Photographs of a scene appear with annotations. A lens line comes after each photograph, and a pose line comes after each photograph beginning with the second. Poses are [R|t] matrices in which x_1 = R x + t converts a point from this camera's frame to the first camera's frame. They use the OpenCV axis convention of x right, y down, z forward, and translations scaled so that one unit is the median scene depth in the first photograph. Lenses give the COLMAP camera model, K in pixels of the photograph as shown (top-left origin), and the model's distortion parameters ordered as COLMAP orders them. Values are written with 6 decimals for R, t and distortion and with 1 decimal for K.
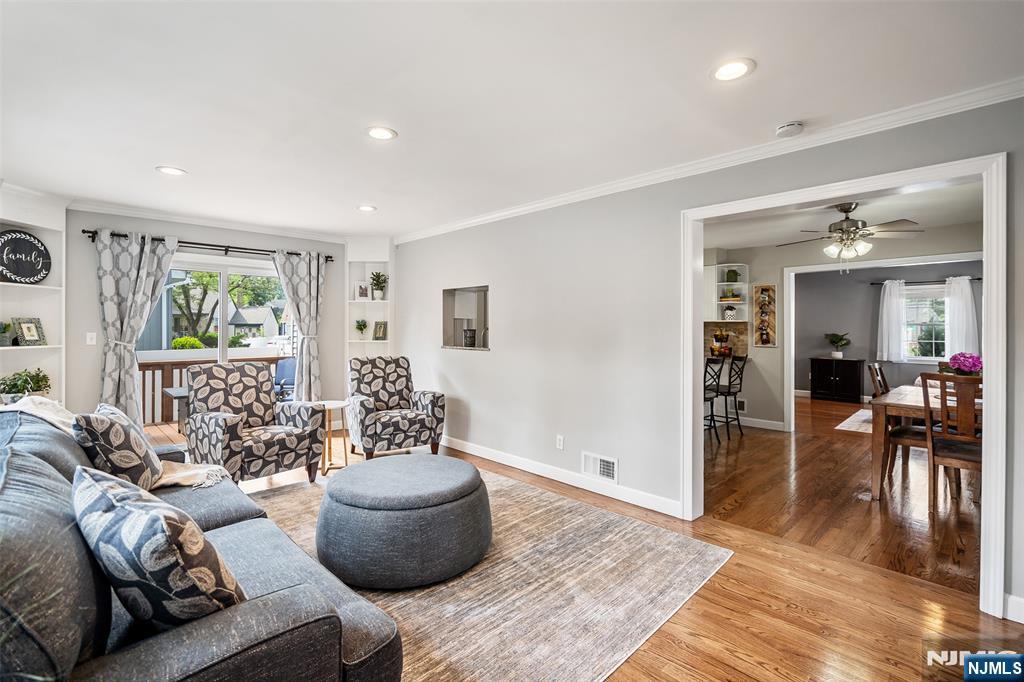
lens RADIAL K [[470.4, 0, 508.1], [0, 470.4, 326.6], [0, 0, 1]] dist [0.001914, 0.000709]
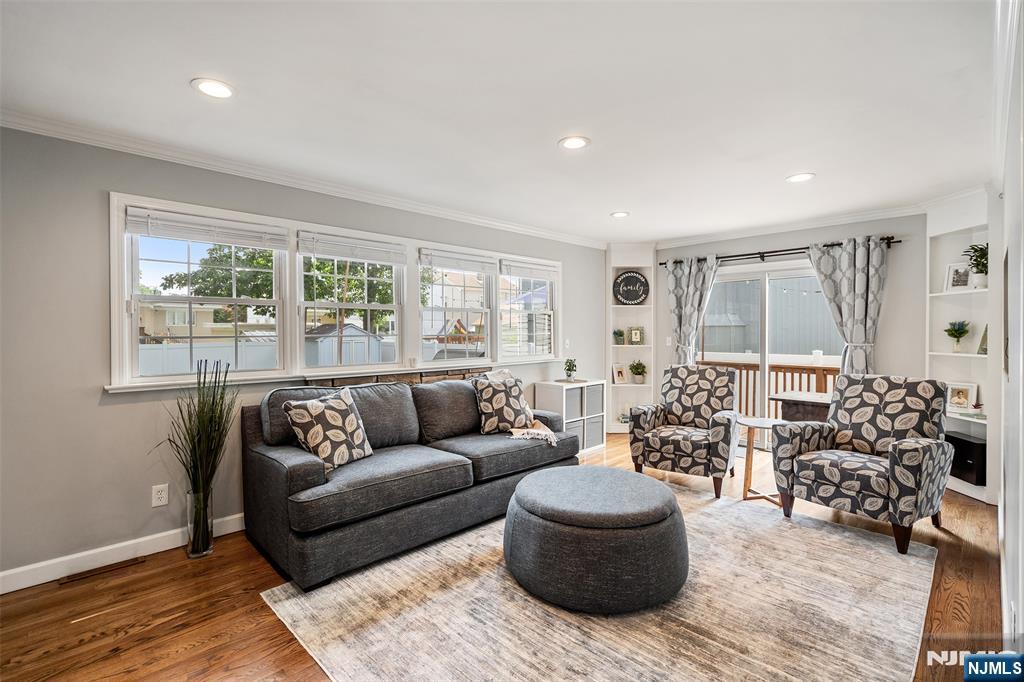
lens RADIAL K [[470.4, 0, 508.1], [0, 470.4, 326.6], [0, 0, 1]] dist [0.001914, 0.000709]
pose [[0.009274, -0.018121, -0.999793, 0.476159], [-0.004025, 0.999827, -0.018159, 0.009255], [0.999949, 0.004193, 0.009199, 0.538679]]
